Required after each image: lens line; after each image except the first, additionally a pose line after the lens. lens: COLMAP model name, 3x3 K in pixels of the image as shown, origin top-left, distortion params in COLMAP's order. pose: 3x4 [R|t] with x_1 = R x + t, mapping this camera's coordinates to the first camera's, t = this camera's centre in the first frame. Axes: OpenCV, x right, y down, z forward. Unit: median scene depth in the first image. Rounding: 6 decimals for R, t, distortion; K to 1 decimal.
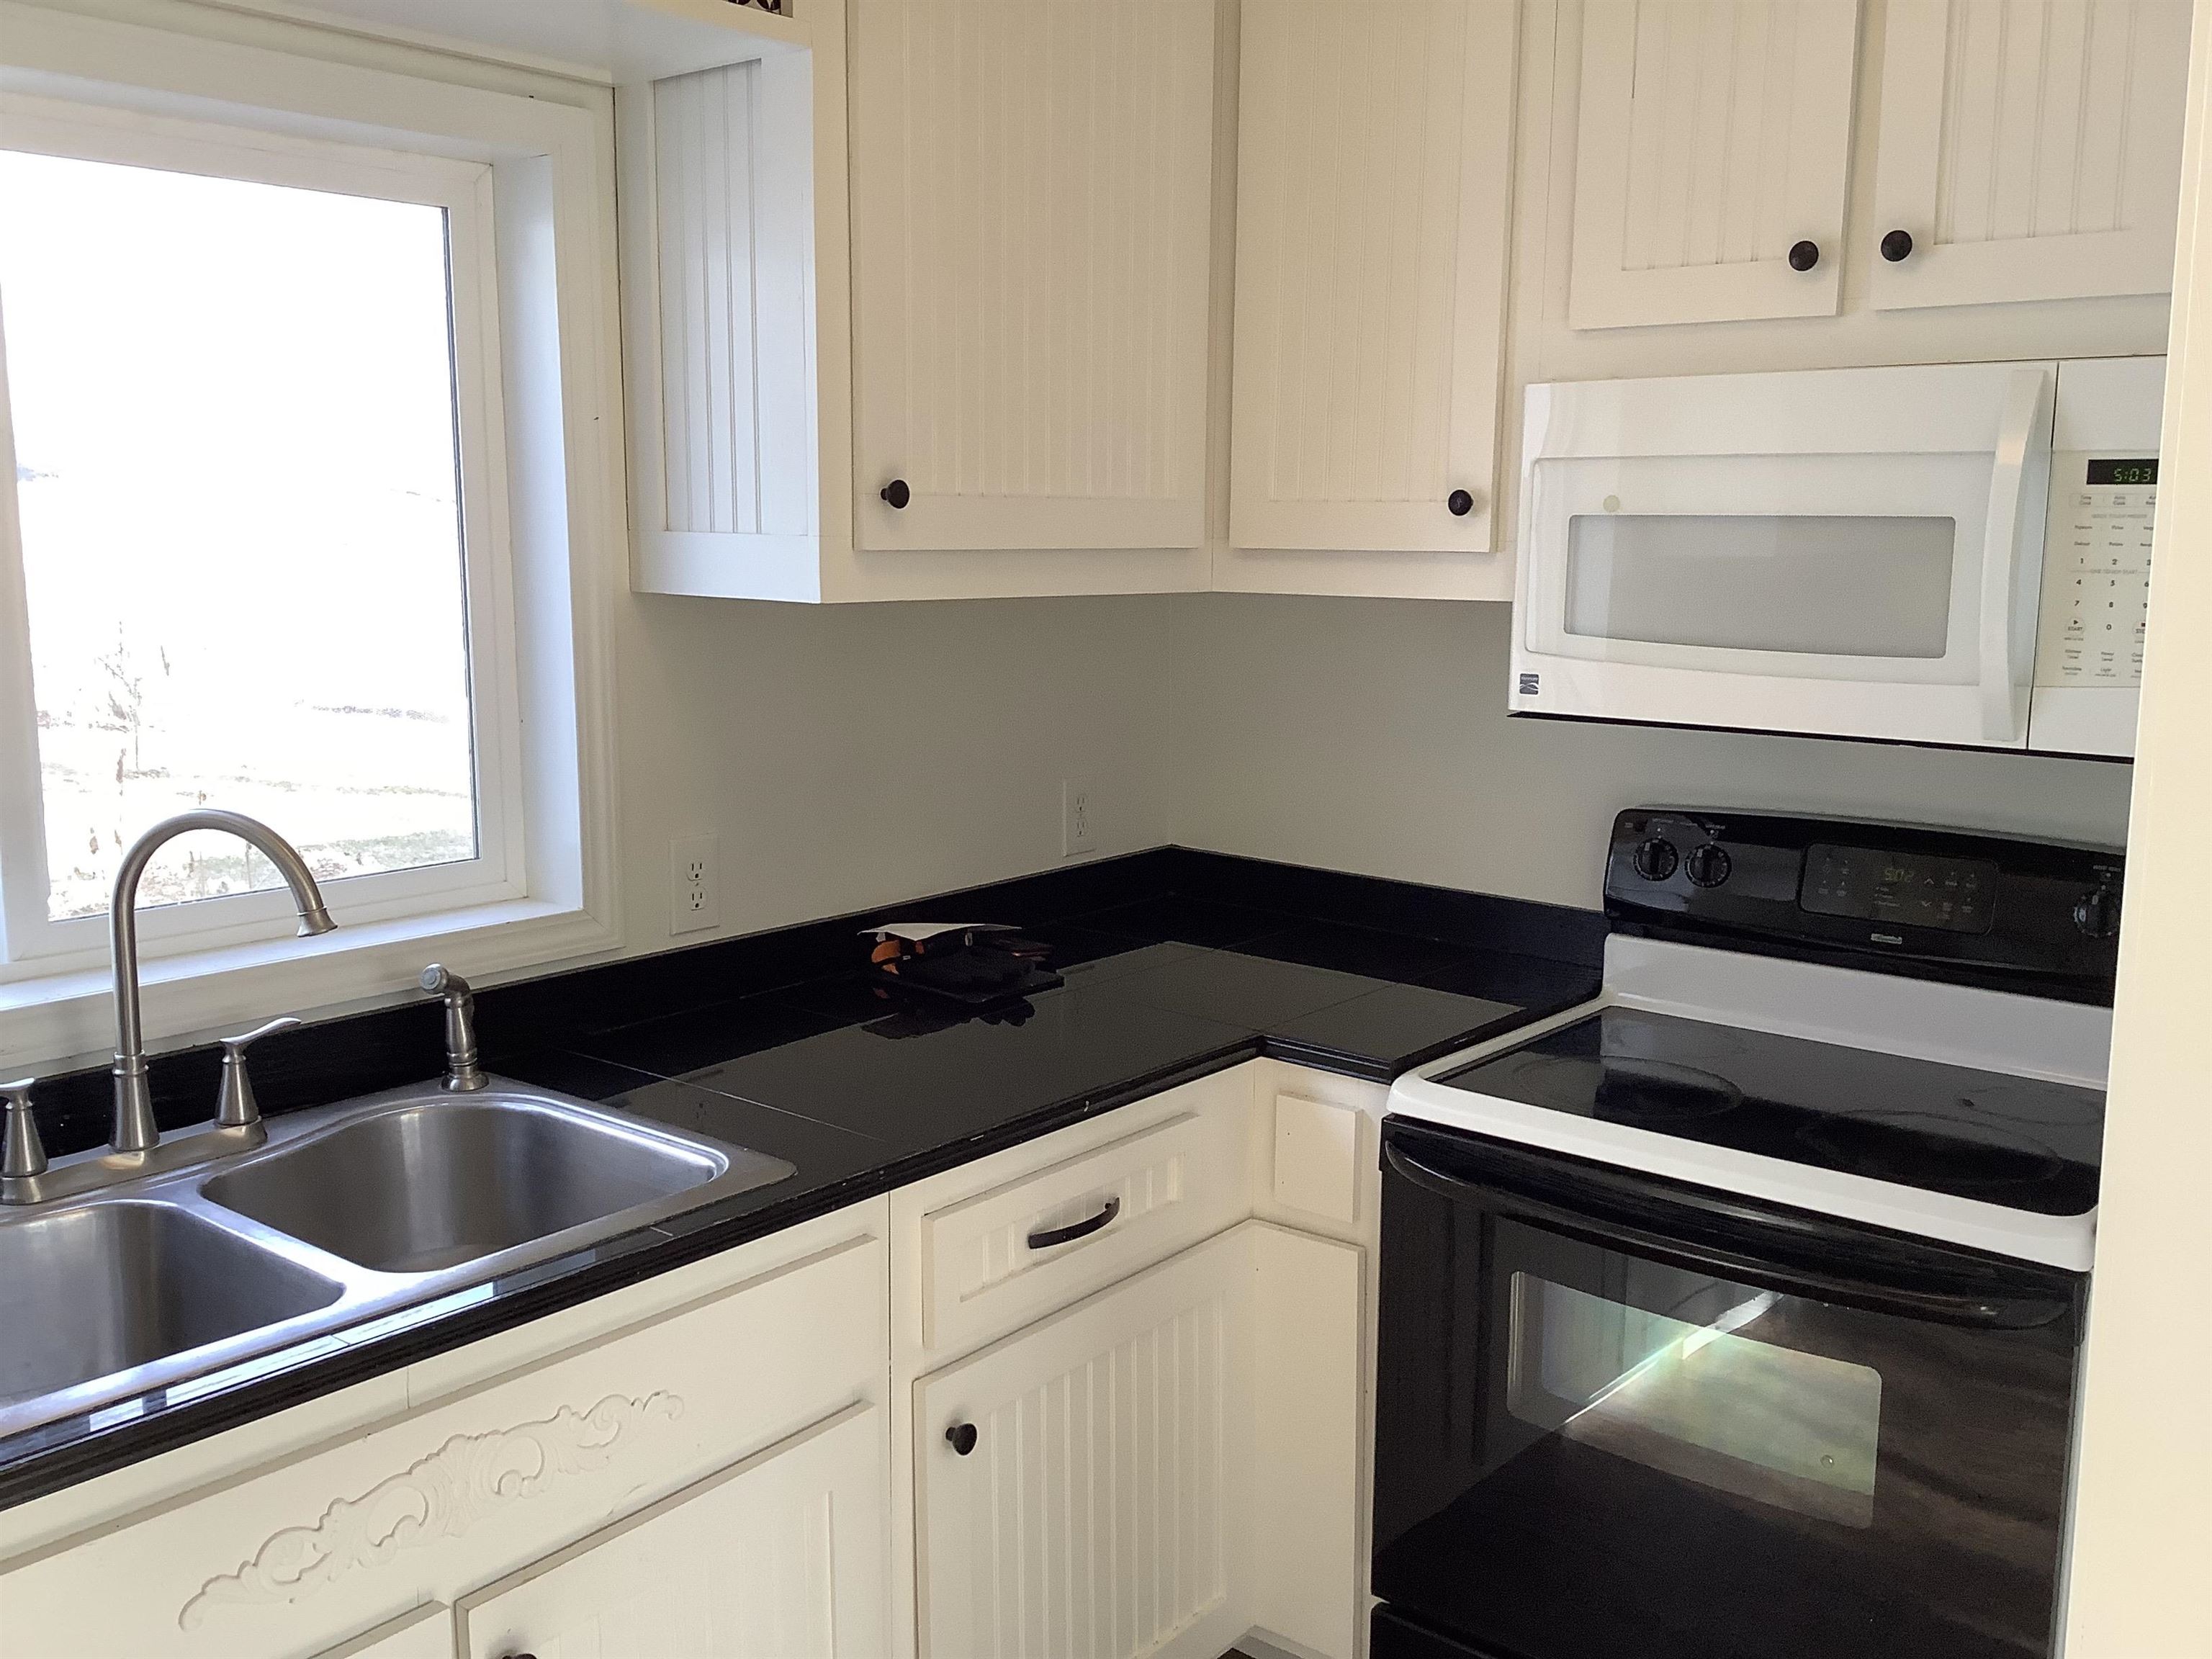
lens RADIAL K [[1985.2, 0, 1105.0], [0, 1985.2, 842.4], [0, 0, 1]] dist [0.006576, -0.003060]
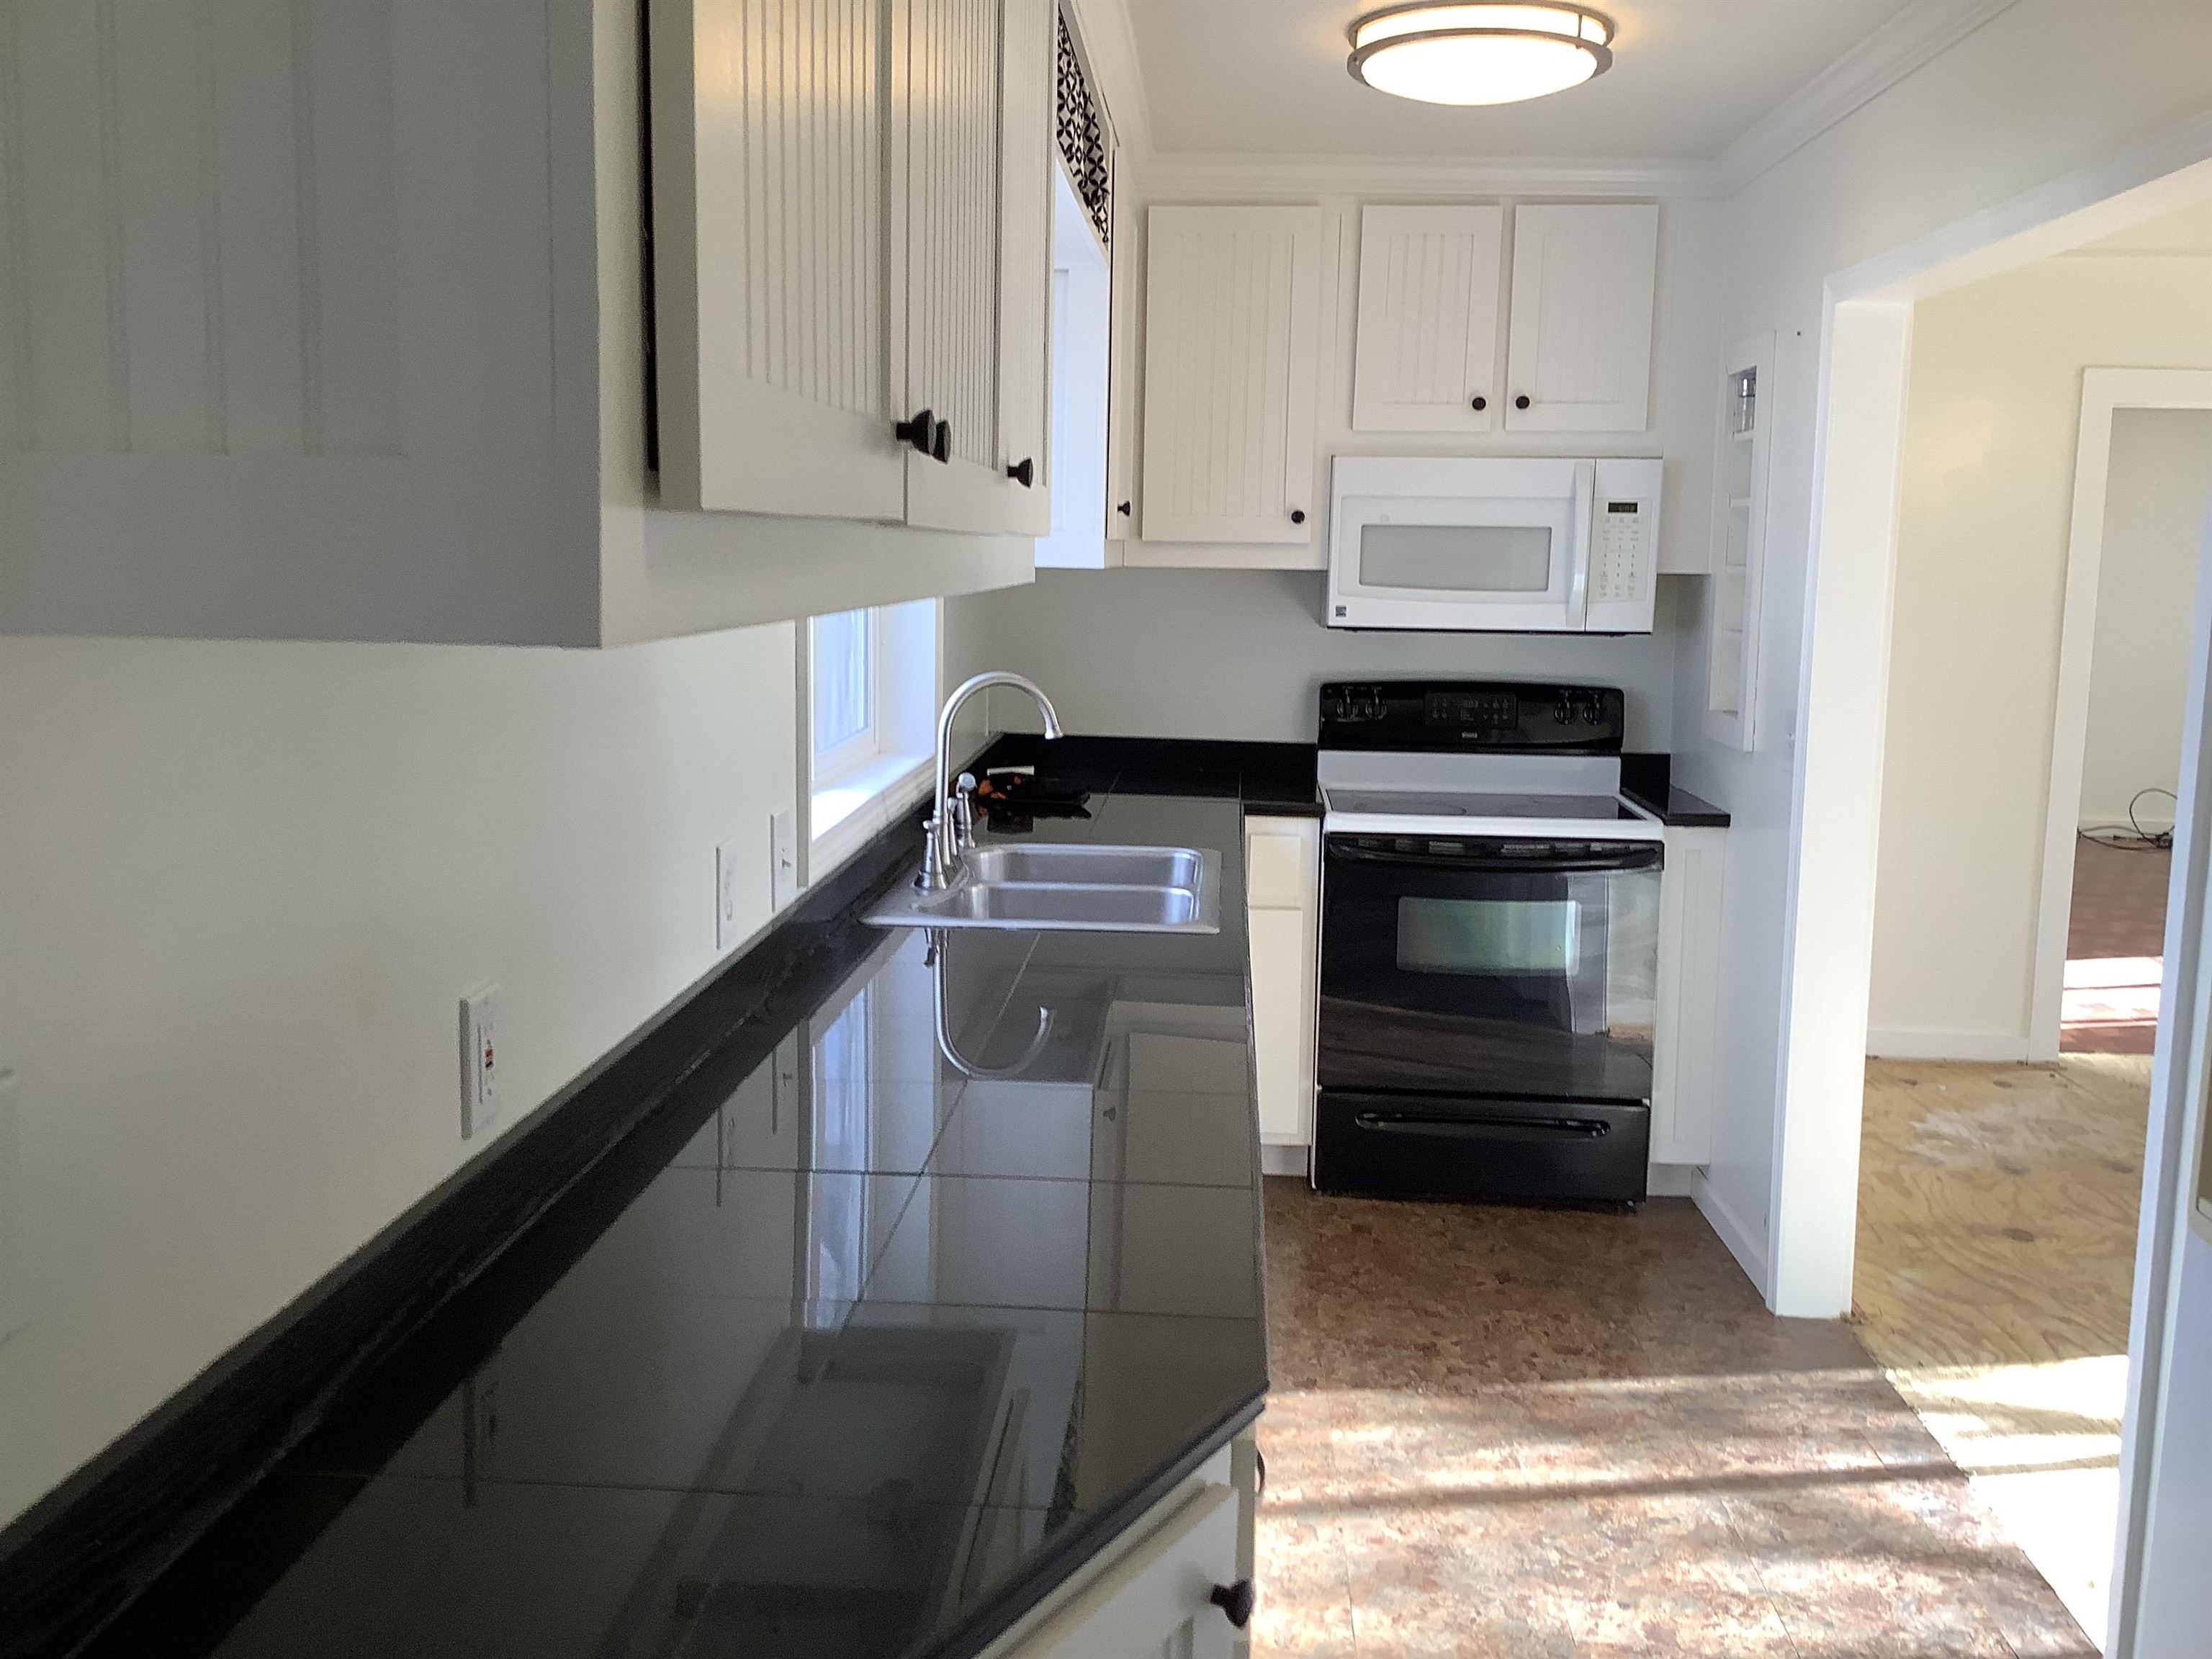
lens RADIAL K [[1985.2, 0, 1109.0], [0, 1985.2, 819.8], [0, 0, 1]] dist [0.006576, -0.003060]
pose [[0.821404, -0.076219, 0.565232, -1.089633], [0.083842, 0.996400, 0.012520, 0.080156], [-0.564151, 0.037107, 0.824837, -0.462346]]
